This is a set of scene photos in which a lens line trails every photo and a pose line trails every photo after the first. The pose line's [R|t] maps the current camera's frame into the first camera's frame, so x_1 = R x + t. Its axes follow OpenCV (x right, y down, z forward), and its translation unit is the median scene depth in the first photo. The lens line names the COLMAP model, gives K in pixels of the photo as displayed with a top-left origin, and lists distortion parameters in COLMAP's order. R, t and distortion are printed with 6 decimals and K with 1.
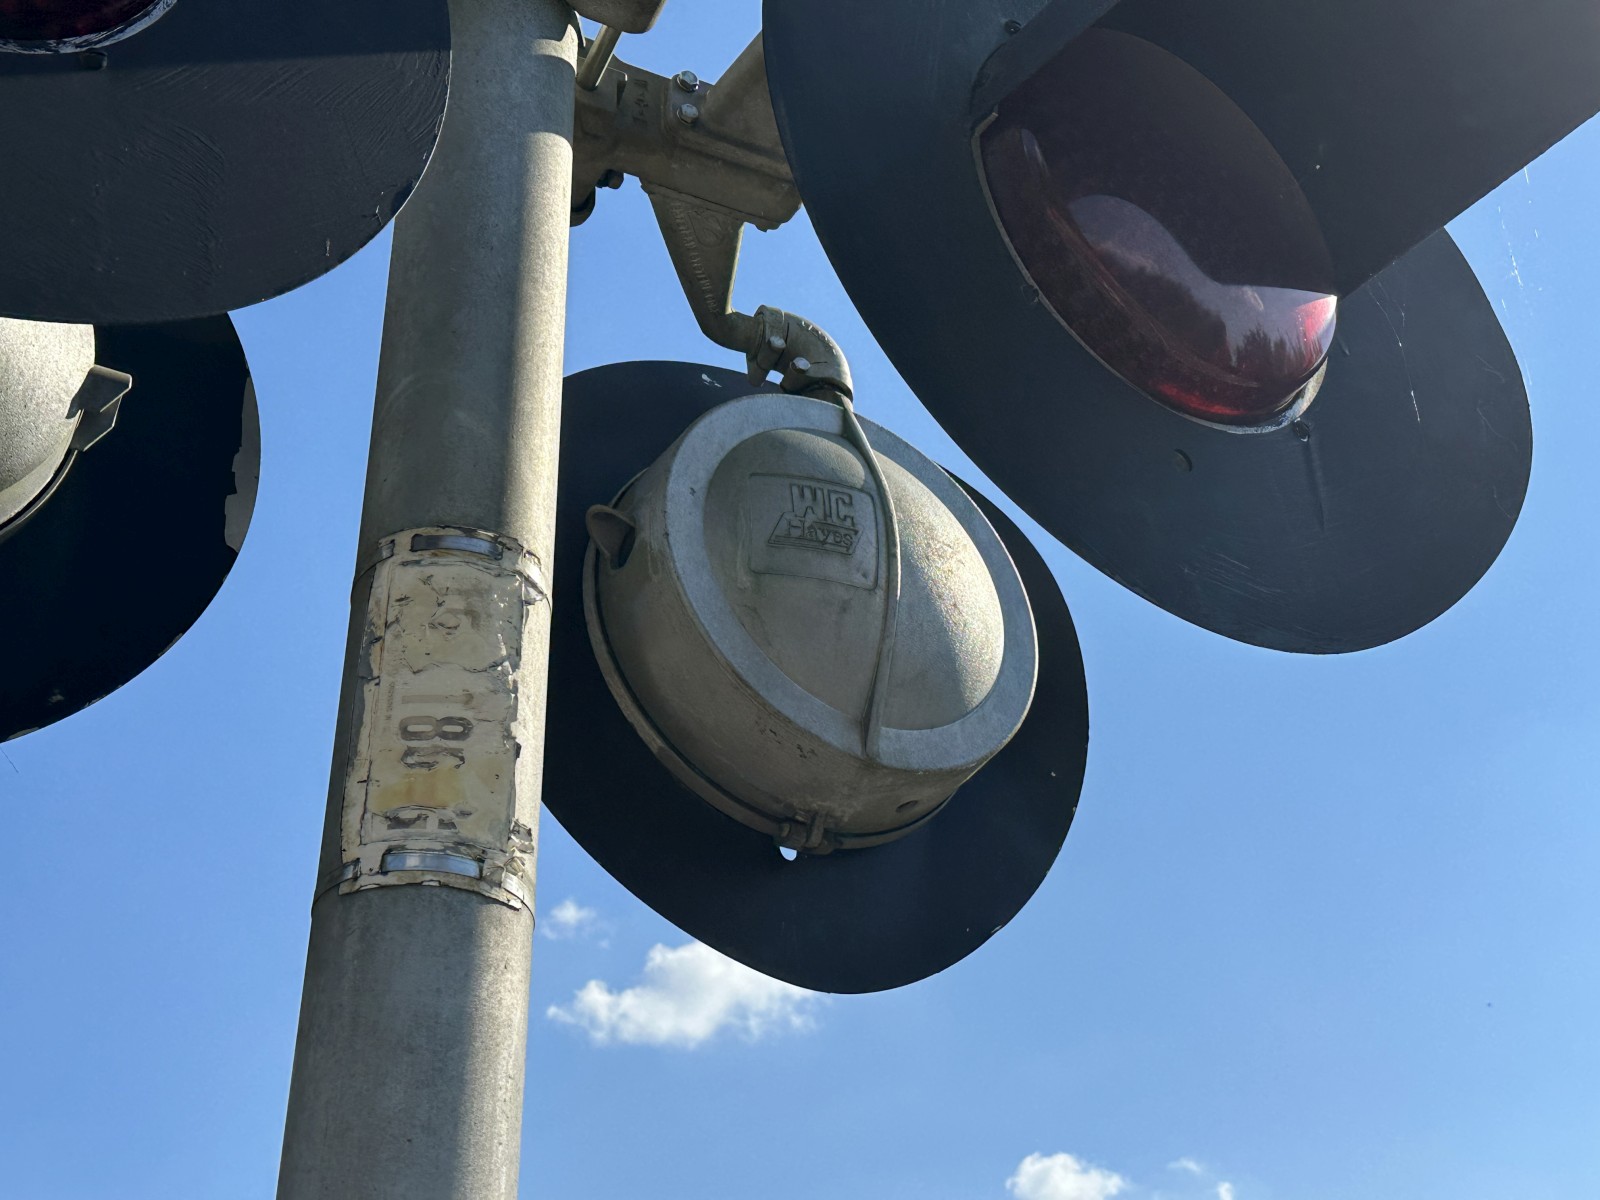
lens RADIAL K [[1968.3, 0, 802.3], [0, 1968.3, 649.0], [0, 0, 1]] dist [0.155271, -0.334792]
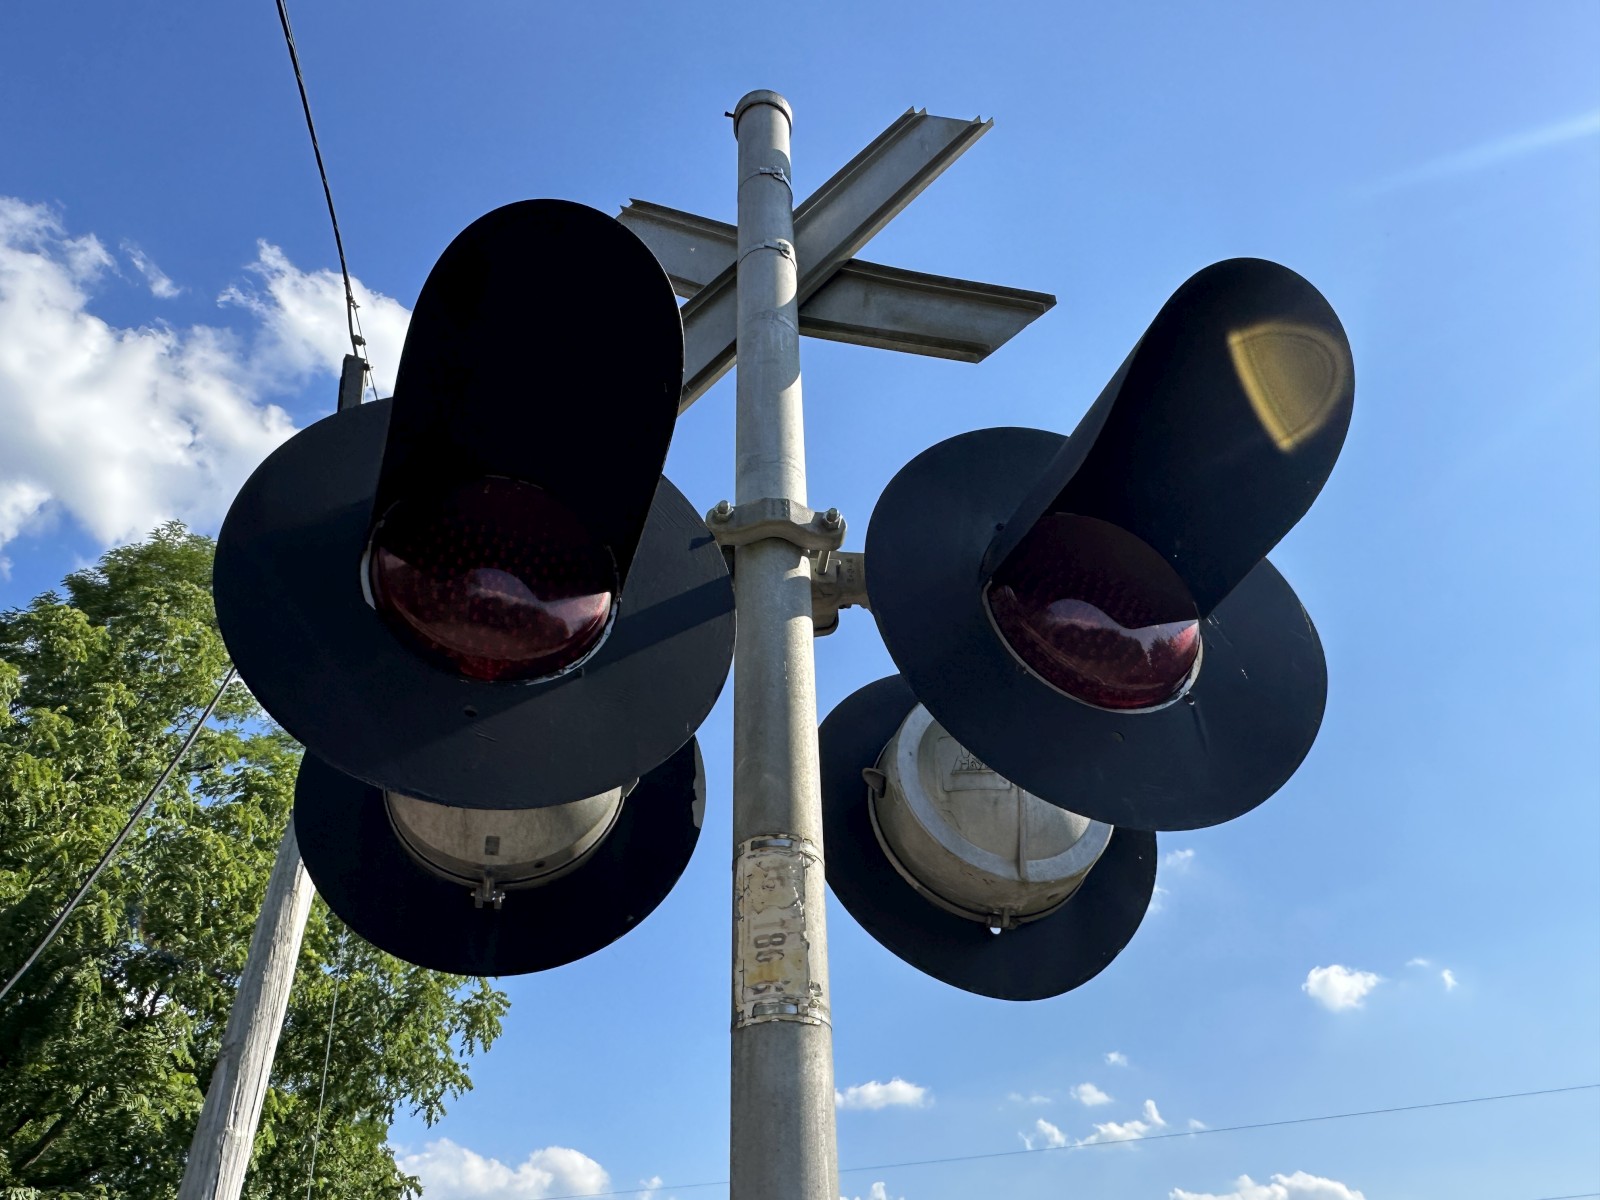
lens RADIAL K [[1135.9, 0, 800.0], [0, 1135.9, 600.0], [0, 0, 1]] dist [-0.020021, 0.011790]
pose [[0.942685, -0.201648, -0.265862, 0.201894], [0.179759, 0.978143, -0.104509, -0.152715], [0.281125, 0.050728, 0.958329, -0.152221]]
